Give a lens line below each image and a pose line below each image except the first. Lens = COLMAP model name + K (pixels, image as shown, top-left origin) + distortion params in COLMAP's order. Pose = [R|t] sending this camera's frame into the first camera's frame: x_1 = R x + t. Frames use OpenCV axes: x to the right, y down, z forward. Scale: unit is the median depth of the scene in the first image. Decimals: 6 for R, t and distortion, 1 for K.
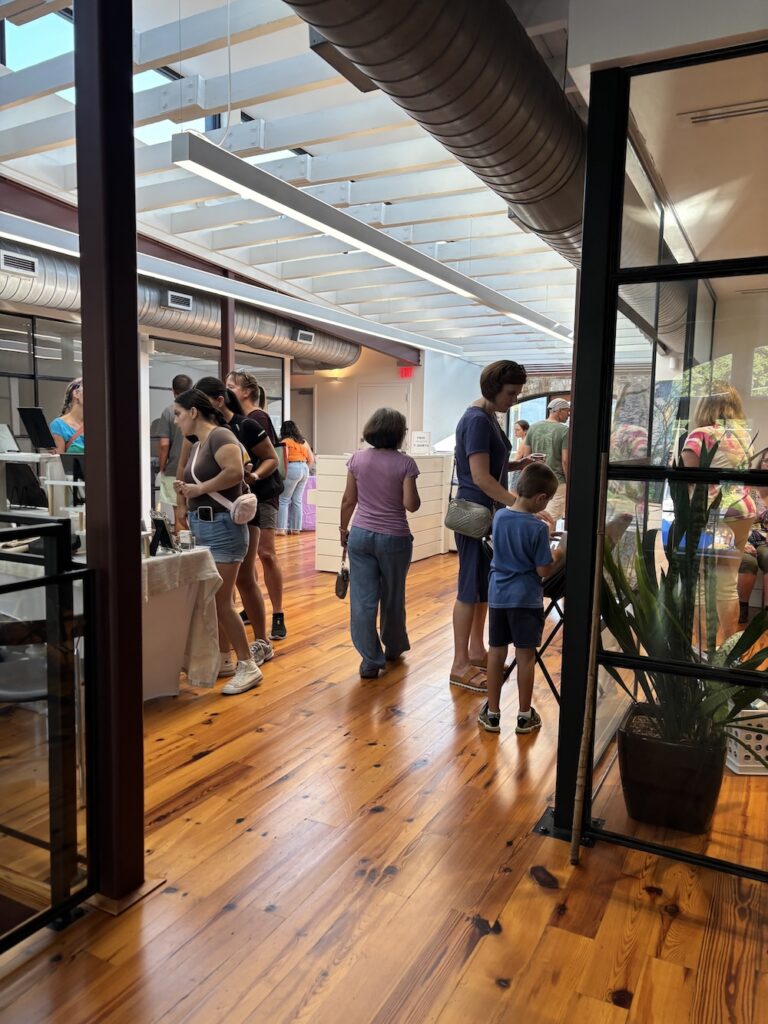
lens RADIAL K [[763.5, 0, 384.0], [0, 763.5, 512.0], [0, 0, 1]] dist [-0.008221, -0.004138]
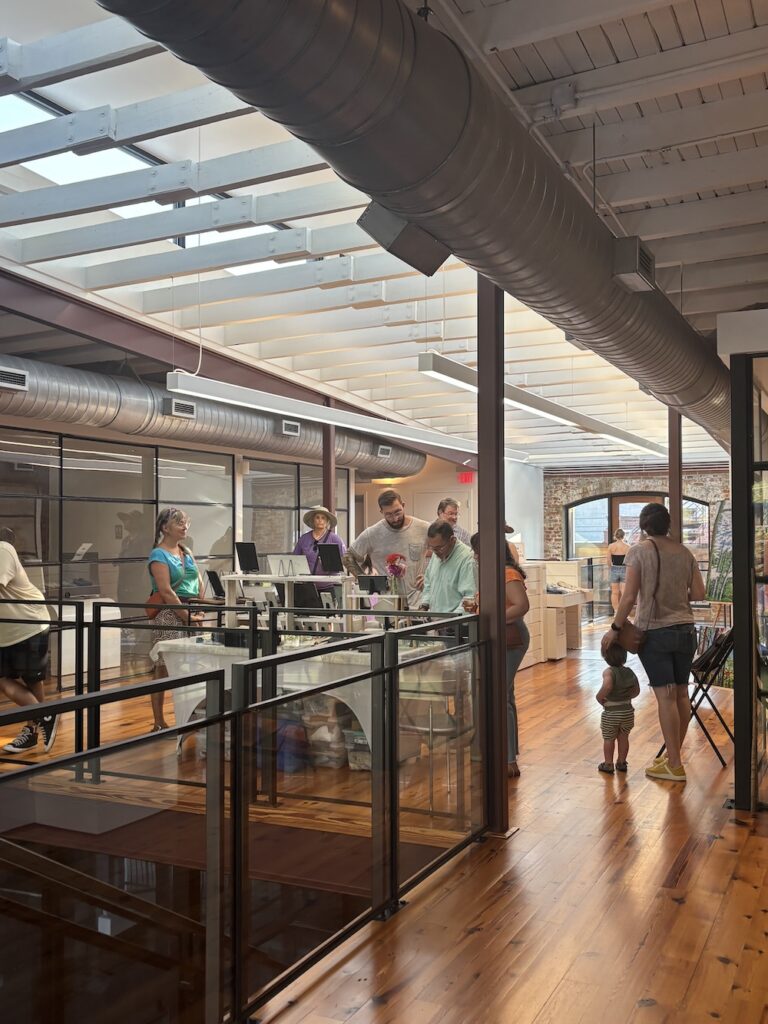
lens RADIAL K [[999.1, 0, 384.0], [0, 999.1, 512.0], [0, 0, 1]] dist [0.056669, -0.006847]
pose [[0.999098, -0.024375, 0.034783, -0.176154], [0.028414, 0.992268, -0.120819, 0.012387], [-0.031569, 0.121699, 0.992065, -0.355330]]
